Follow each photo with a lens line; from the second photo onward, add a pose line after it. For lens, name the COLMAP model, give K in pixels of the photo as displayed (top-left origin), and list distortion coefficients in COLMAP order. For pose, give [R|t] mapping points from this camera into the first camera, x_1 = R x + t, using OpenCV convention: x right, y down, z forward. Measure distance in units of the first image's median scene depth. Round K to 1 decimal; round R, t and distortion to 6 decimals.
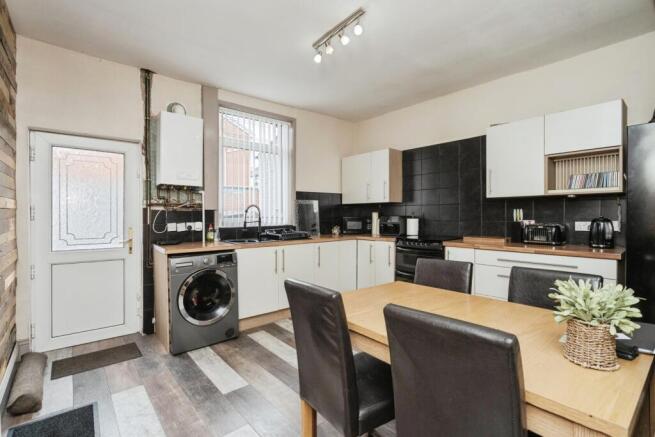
lens RADIAL K [[316.6, 0, 327.5], [0, 316.6, 218.5], [0, 0, 1]] dist [-0.000883, -0.000141]
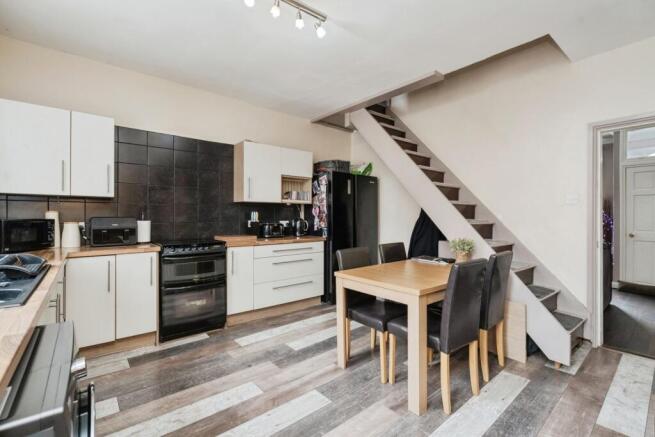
lens RADIAL K [[288.1, 0, 327.5], [0, 288.1, 218.5], [0, 0, 1]] dist [0.001165, 0.000092]
pose [[-0.000911, -0.004965, 0.999987, -0.556221], [0.004559, 0.999977, 0.004969, -0.007042], [-0.999989, 0.004564, -0.000889, 0.707609]]
